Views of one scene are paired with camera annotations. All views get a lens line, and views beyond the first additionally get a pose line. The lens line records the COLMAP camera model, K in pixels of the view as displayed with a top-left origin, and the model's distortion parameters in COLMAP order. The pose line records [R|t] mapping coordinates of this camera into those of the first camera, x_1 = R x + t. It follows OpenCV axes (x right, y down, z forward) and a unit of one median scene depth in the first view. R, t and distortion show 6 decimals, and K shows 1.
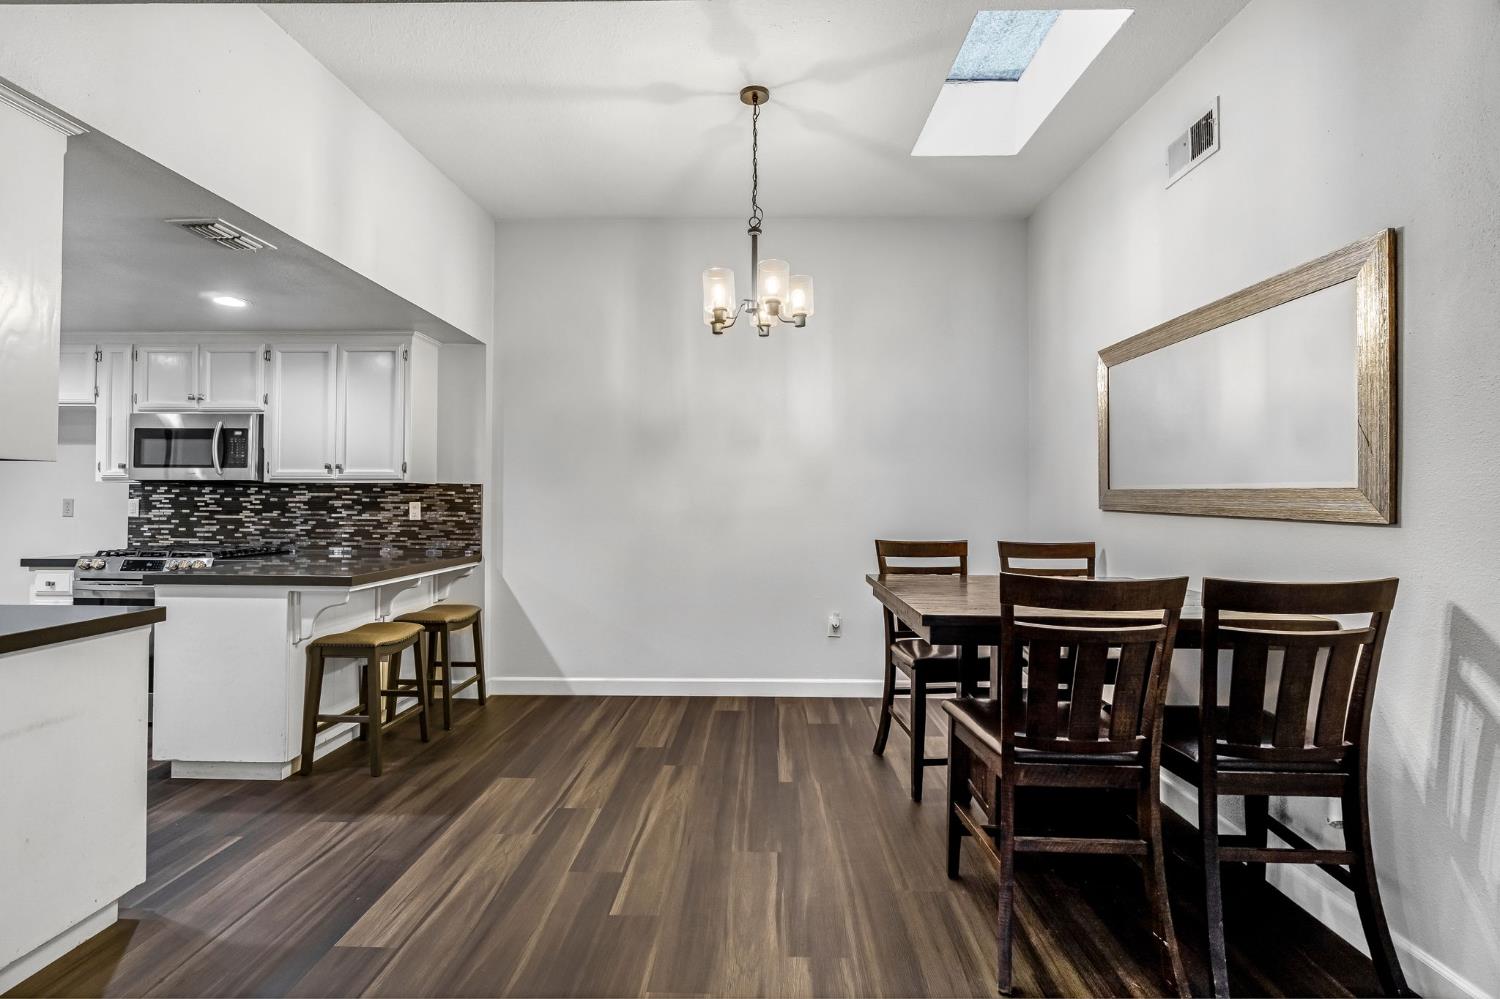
lens RADIAL K [[731.1, 0, 750.0], [0, 731.1, 499.5], [0, 0, 1]] dist [0.000828, 0.000069]
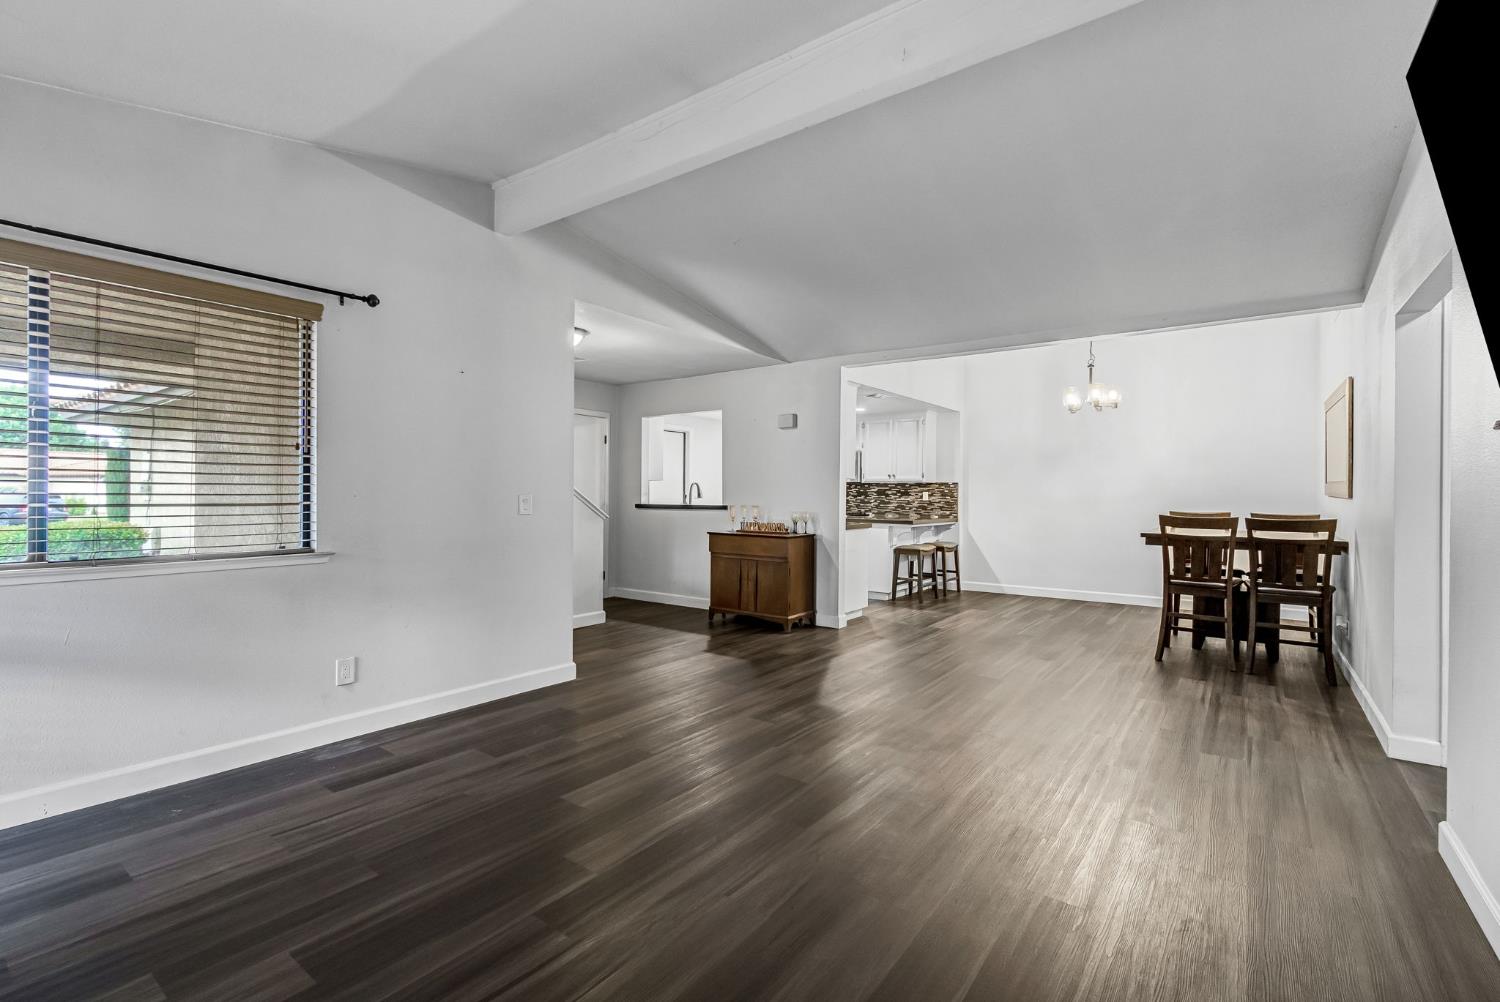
lens RADIAL K [[673.4, 0, 754.5], [0, 673.4, 496.4], [0, 0, 1]] dist [0.000181, 0.000141]
pose [[0.819193, 0.002945, -0.573510, 0.237649], [0.002327, 0.999962, 0.008460, -0.000556], [0.573513, -0.008265, 0.819155, -0.847094]]
